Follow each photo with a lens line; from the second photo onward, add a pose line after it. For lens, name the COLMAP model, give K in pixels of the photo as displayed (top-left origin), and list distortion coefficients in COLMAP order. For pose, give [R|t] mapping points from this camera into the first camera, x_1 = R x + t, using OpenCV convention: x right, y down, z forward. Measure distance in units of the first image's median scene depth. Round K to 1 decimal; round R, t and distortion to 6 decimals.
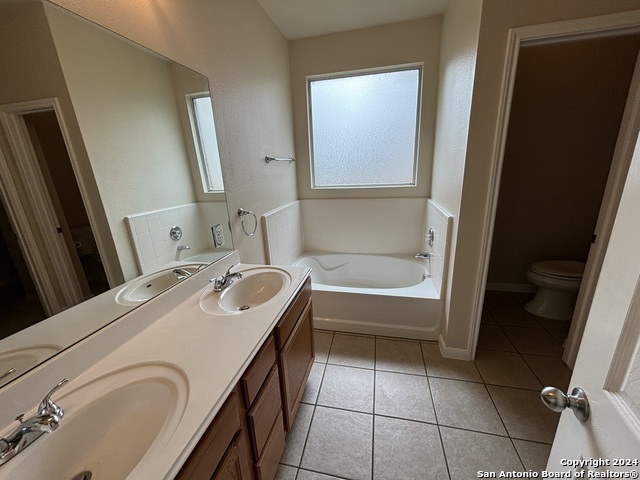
lens RADIAL K [[258.6, 0, 320.0], [0, 258.6, 240.3], [0, 0, 1]] dist [-0.000619, 0.000106]
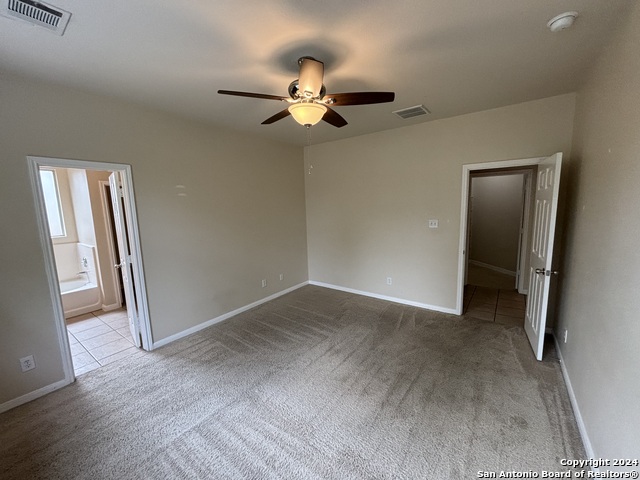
lens RADIAL K [[258.6, 0, 319.2], [0, 258.6, 240.5], [0, 0, 1]] dist [-0.000619, 0.000106]
pose [[0.387499, -0.090230, 0.917444, -0.616153], [0.263643, 0.964479, -0.016499, 0.318841], [-0.883367, 0.248271, 0.397523, -1.278803]]
